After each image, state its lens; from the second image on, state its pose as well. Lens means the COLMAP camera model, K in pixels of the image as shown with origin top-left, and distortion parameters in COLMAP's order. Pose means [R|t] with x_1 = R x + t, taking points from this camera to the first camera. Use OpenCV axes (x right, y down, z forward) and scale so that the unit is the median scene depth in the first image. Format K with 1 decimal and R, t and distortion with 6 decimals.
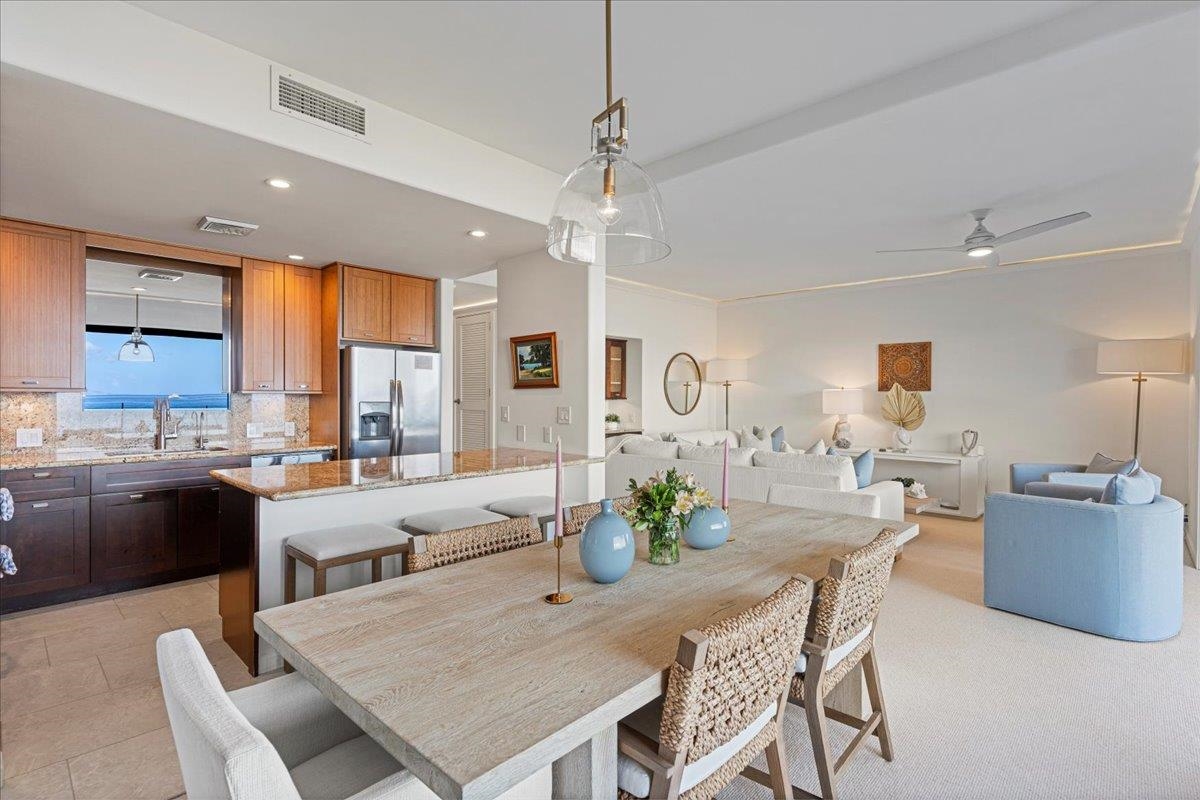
lens RADIAL K [[566.7, 0, 597.9], [0, 566.7, 401.4], [0, 0, 1]] dist [0.001088, 0.000235]
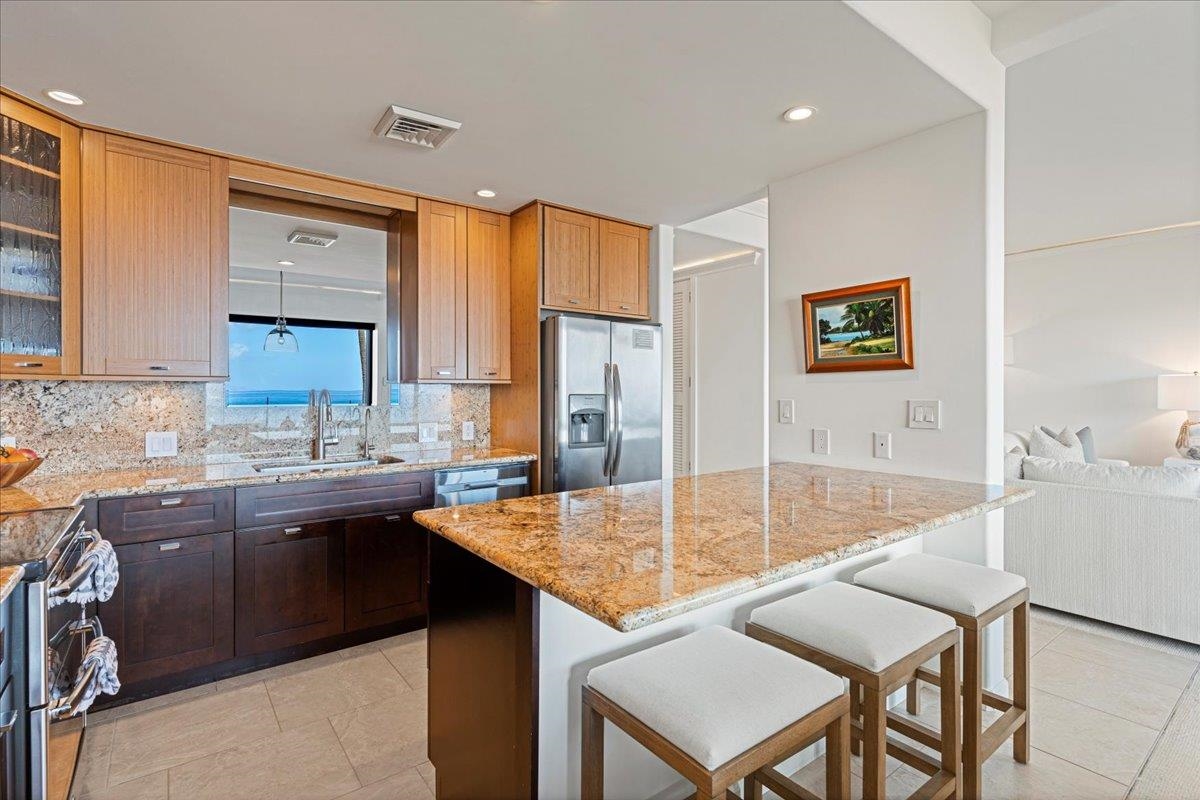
lens RADIAL K [[568.8, 0, 598.3], [0, 568.8, 393.5], [0, 0, 1]] dist [0.002145, 0.000225]
pose [[0.986229, -0.004122, -0.165337, -0.275858], [0.003713, 0.999989, -0.002783, 0.002080], [0.165347, 0.002131, 0.986233, 0.313519]]
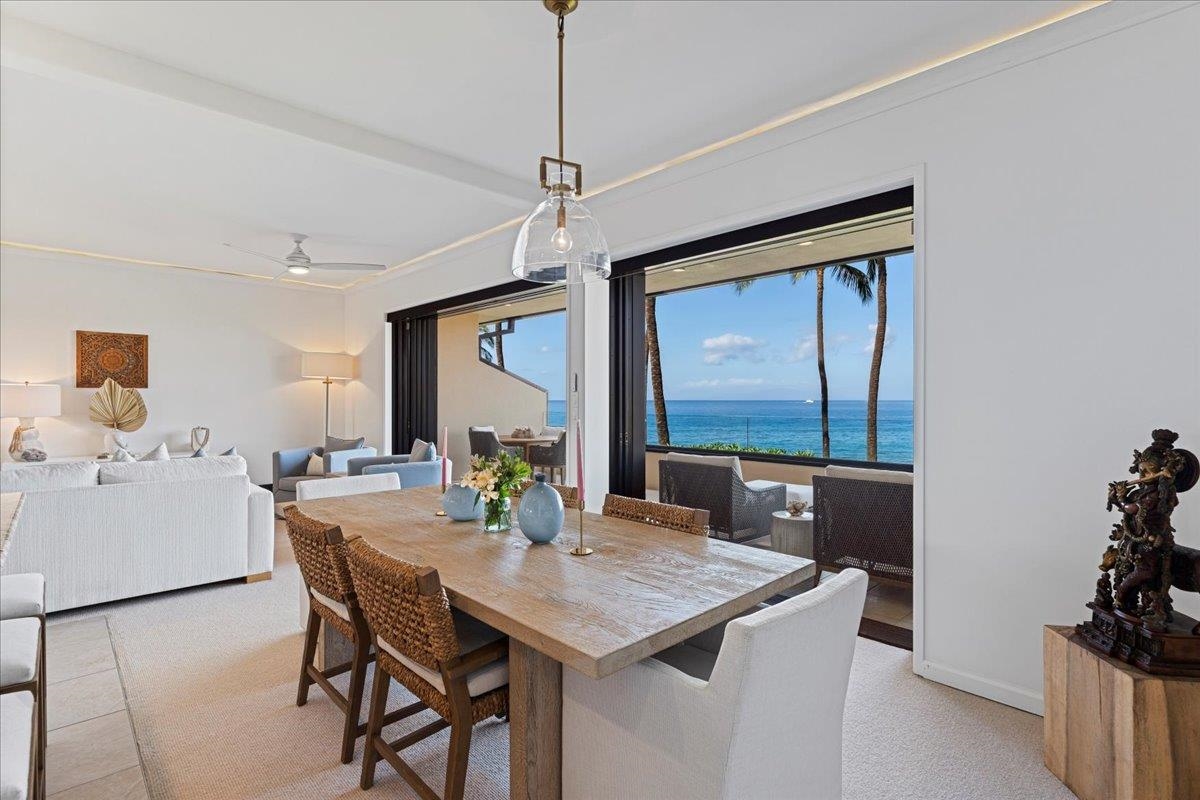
lens RADIAL K [[566.7, 0, 597.9], [0, 566.7, 401.4], [0, 0, 1]] dist [0.001088, 0.000235]
pose [[0.047224, -0.008714, 0.998846, -0.468788], [0.009606, 0.999920, 0.008269, 0.004596], [-0.998838, 0.009204, 0.047304, 0.324755]]
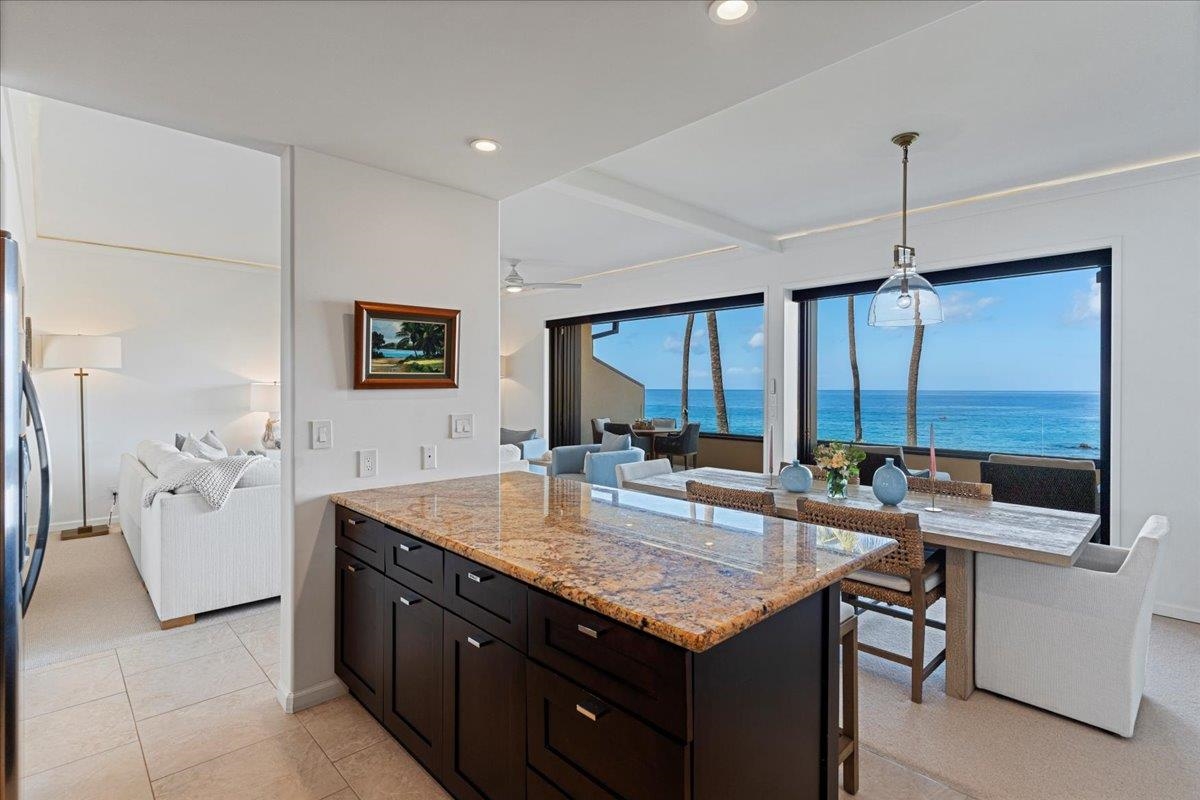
lens RADIAL K [[568.8, 0, 598.3], [0, 568.8, 393.5], [0, 0, 1]] dist [0.002145, 0.000225]
pose [[0.047000, -0.014333, 0.998792, -0.715981], [0.007175, 0.999876, 0.014011, -0.024087], [-0.998869, 0.006508, 0.047097, 0.721581]]
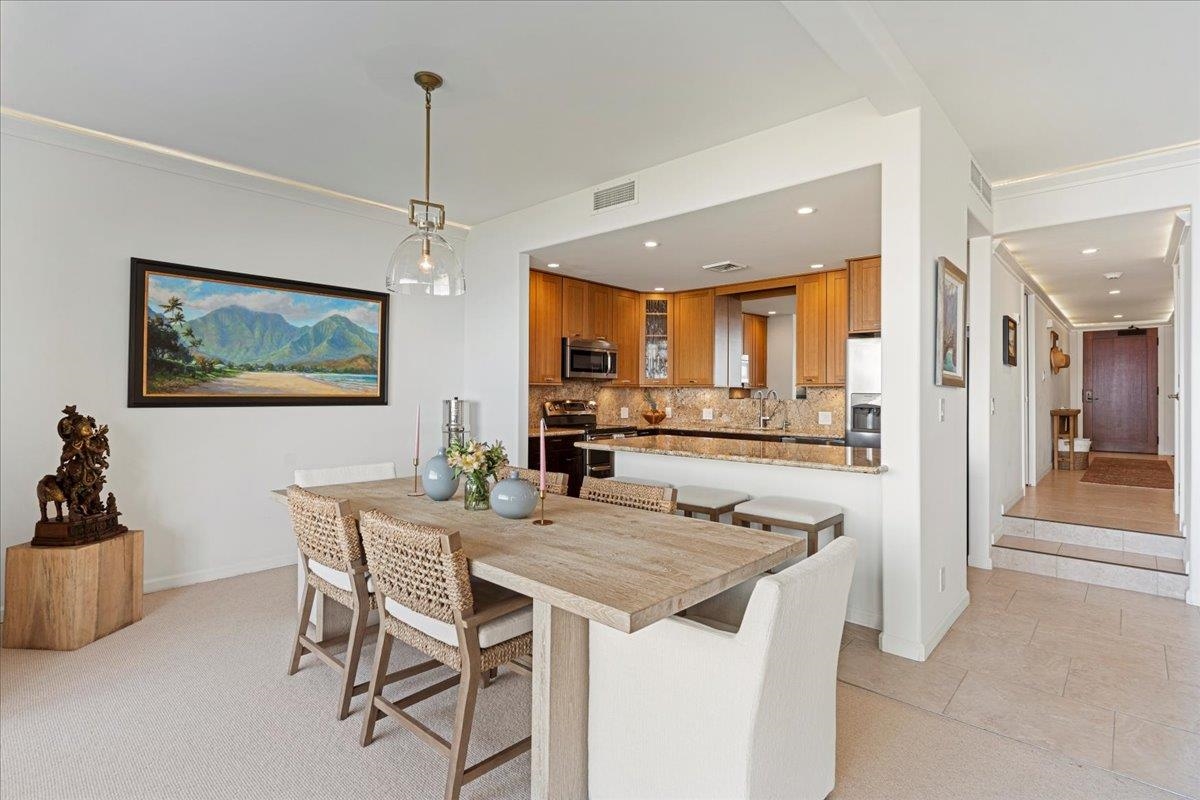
lens RADIAL K [[578.3, 0, 594.2], [0, 578.3, 376.7], [0, 0, 1]] dist [0.000317, -0.000548]
pose [[0.013176, -0.032366, -0.999389, 0.619598], [-0.012992, 0.999386, -0.032537, 0.011217], [0.999829, 0.013413, 0.012748, 0.544853]]
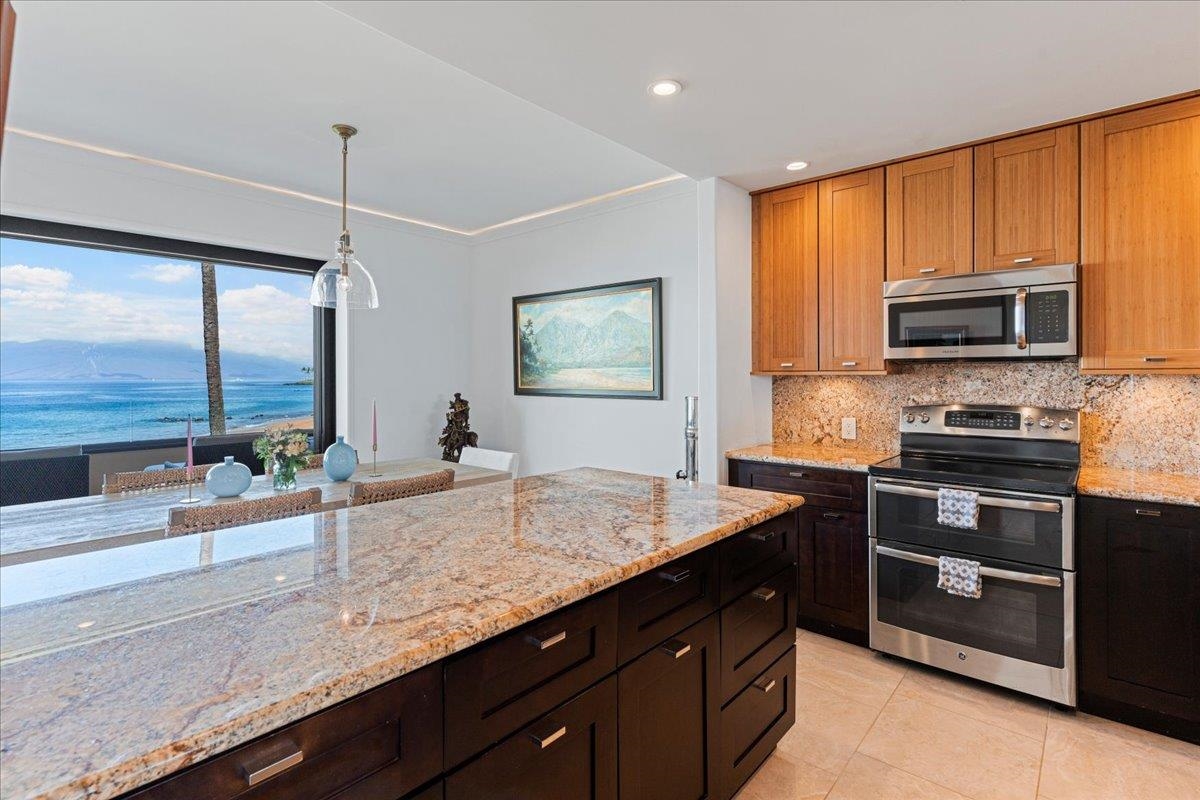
lens RADIAL K [[578.3, 0, 594.2], [0, 578.3, 376.7], [0, 0, 1]] dist [0.000317, -0.000548]
pose [[-0.999068, -0.002158, -0.043107, -0.287988], [-0.002569, 0.999952, 0.009479, -0.014202], [0.043085, 0.009581, -0.999025, 1.137819]]
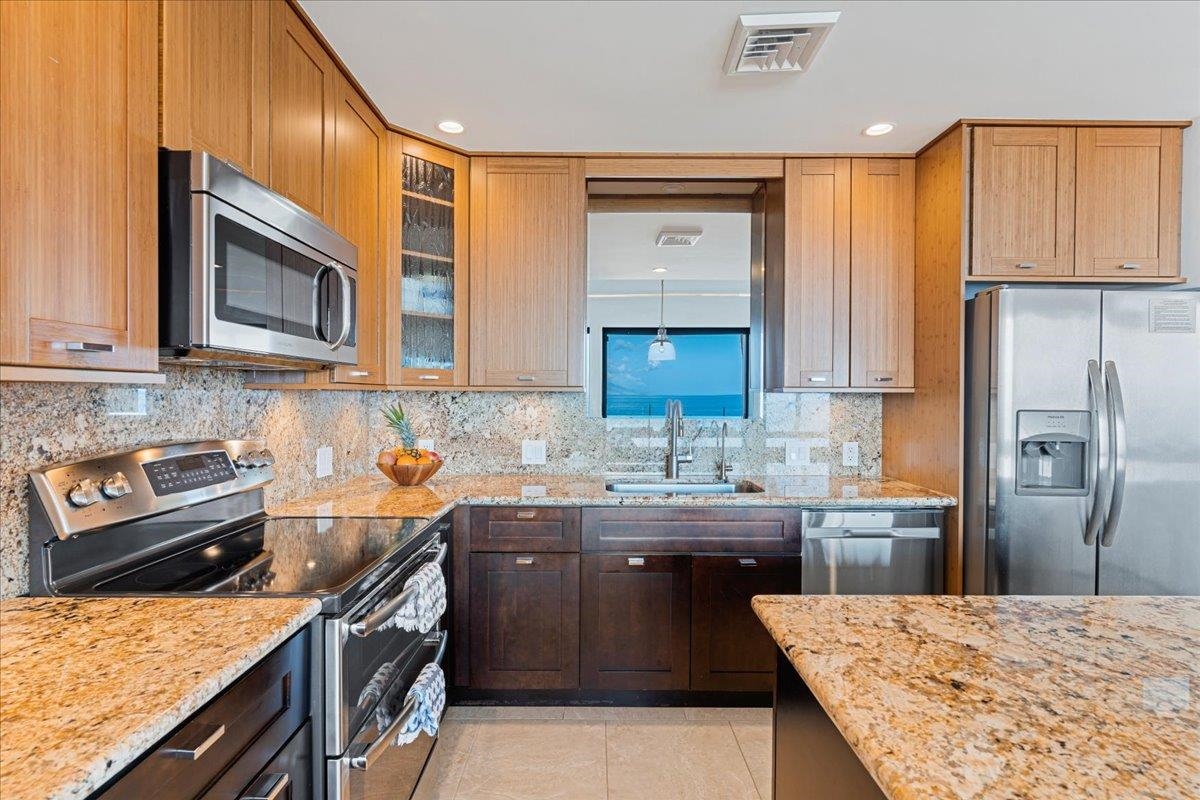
lens RADIAL K [[577.3, 0, 600.0], [0, 577.3, 400.0], [0, 0, 1]] dist [-0.000490, 0.000062]
pose [[0.690801, 0.003760, -0.723035, -0.328589], [-0.005988, 0.999982, -0.000520, -0.005015], [0.723020, 0.004689, 0.690811, 0.454468]]
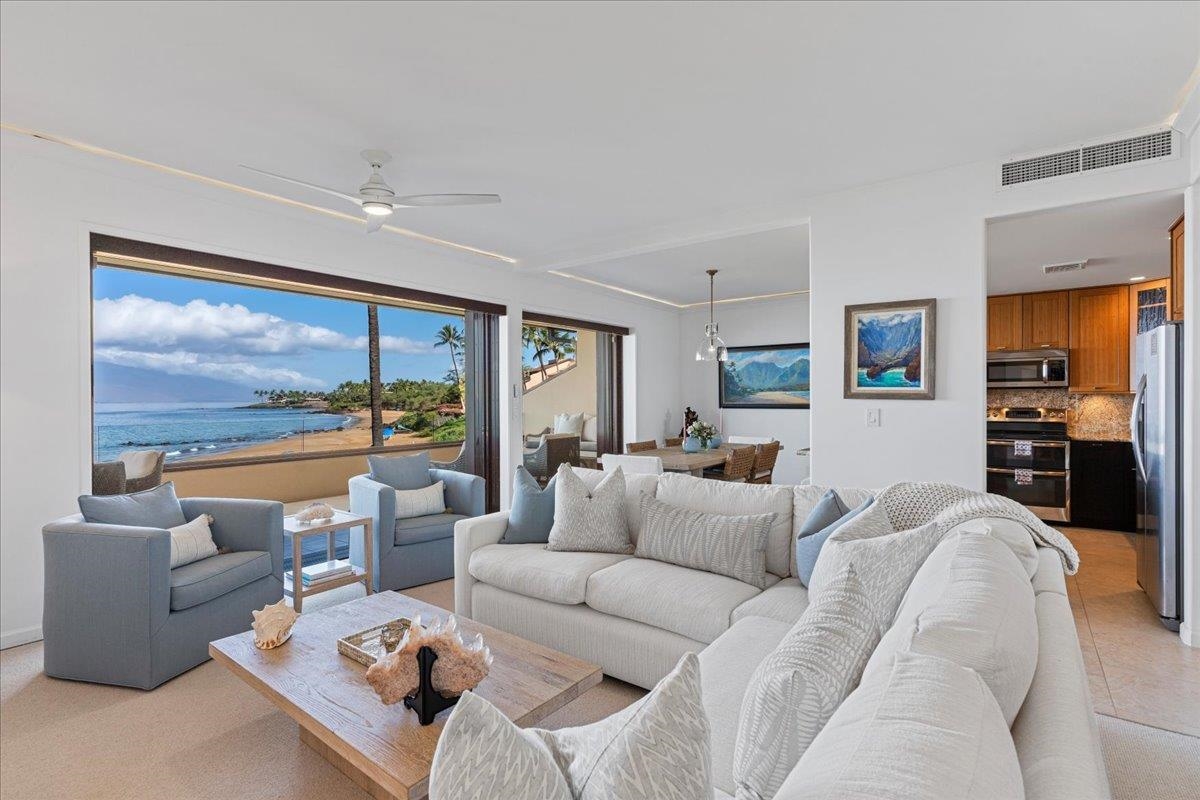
lens RADIAL K [[566.7, 0, 597.9], [0, 566.7, 401.4], [0, 0, 1]] dist [0.001088, 0.000235]
pose [[-0.993038, 0.002109, -0.117773, 0.460625], [0.000471, 0.999903, 0.013932, -0.013837], [0.117791, 0.013780, -0.992943, 1.780825]]
